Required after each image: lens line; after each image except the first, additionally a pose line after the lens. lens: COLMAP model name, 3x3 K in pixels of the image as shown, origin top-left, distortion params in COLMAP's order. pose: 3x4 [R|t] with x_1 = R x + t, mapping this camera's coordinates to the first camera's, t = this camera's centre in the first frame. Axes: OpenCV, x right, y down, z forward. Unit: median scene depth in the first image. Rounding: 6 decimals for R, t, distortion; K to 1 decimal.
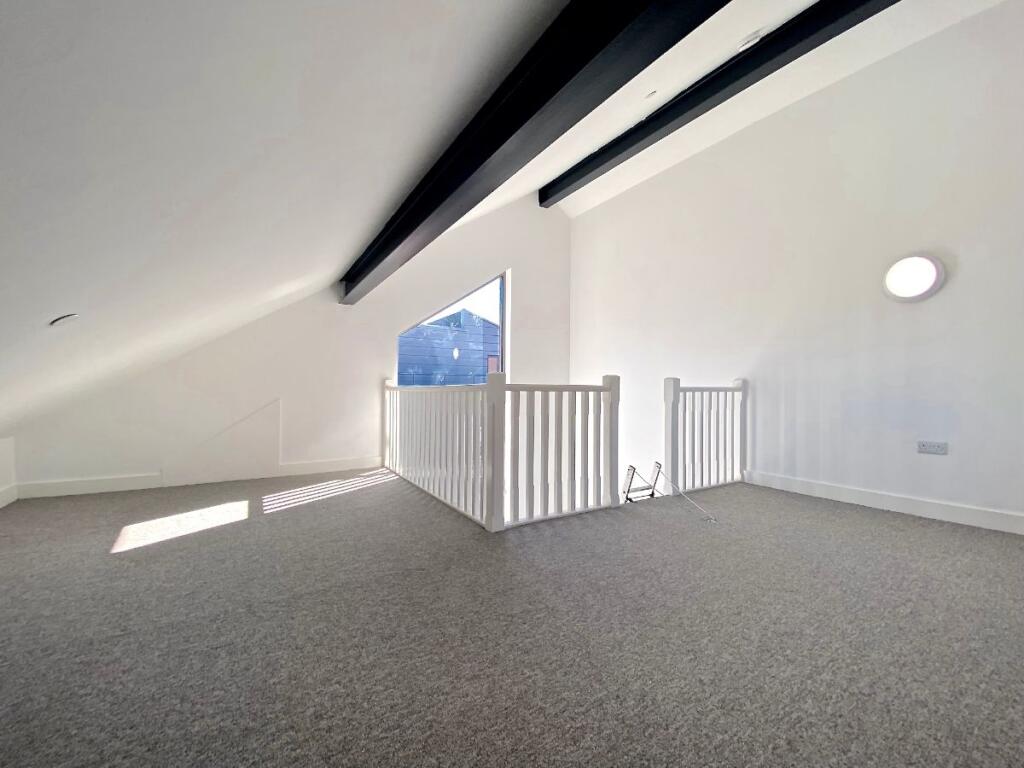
lens RADIAL K [[432.1, 0, 484.9], [0, 432.1, 384.7], [0, 0, 1]] dist [0.001623, -0.014209]
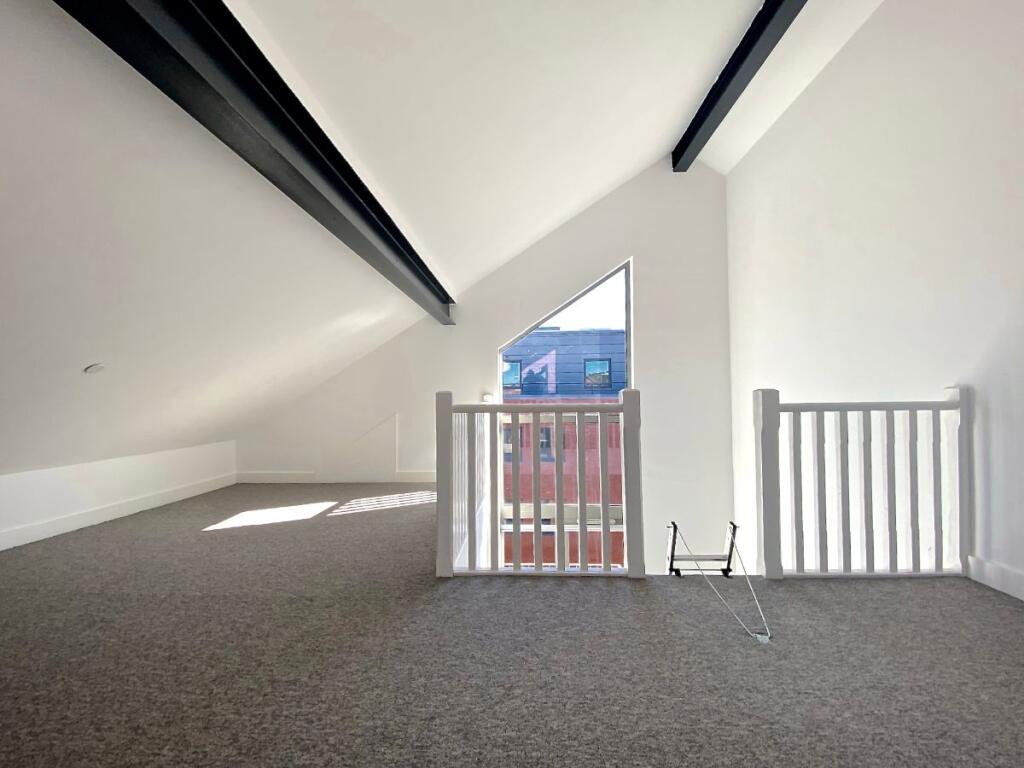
lens RADIAL K [[432.1, 0, 484.9], [0, 432.1, 384.7], [0, 0, 1]] dist [0.001623, -0.014209]
pose [[0.829831, -0.026195, -0.557400, 0.454165], [0.016948, 0.999620, -0.021745, -0.015867], [0.557757, 0.008598, 0.829959, 0.259236]]
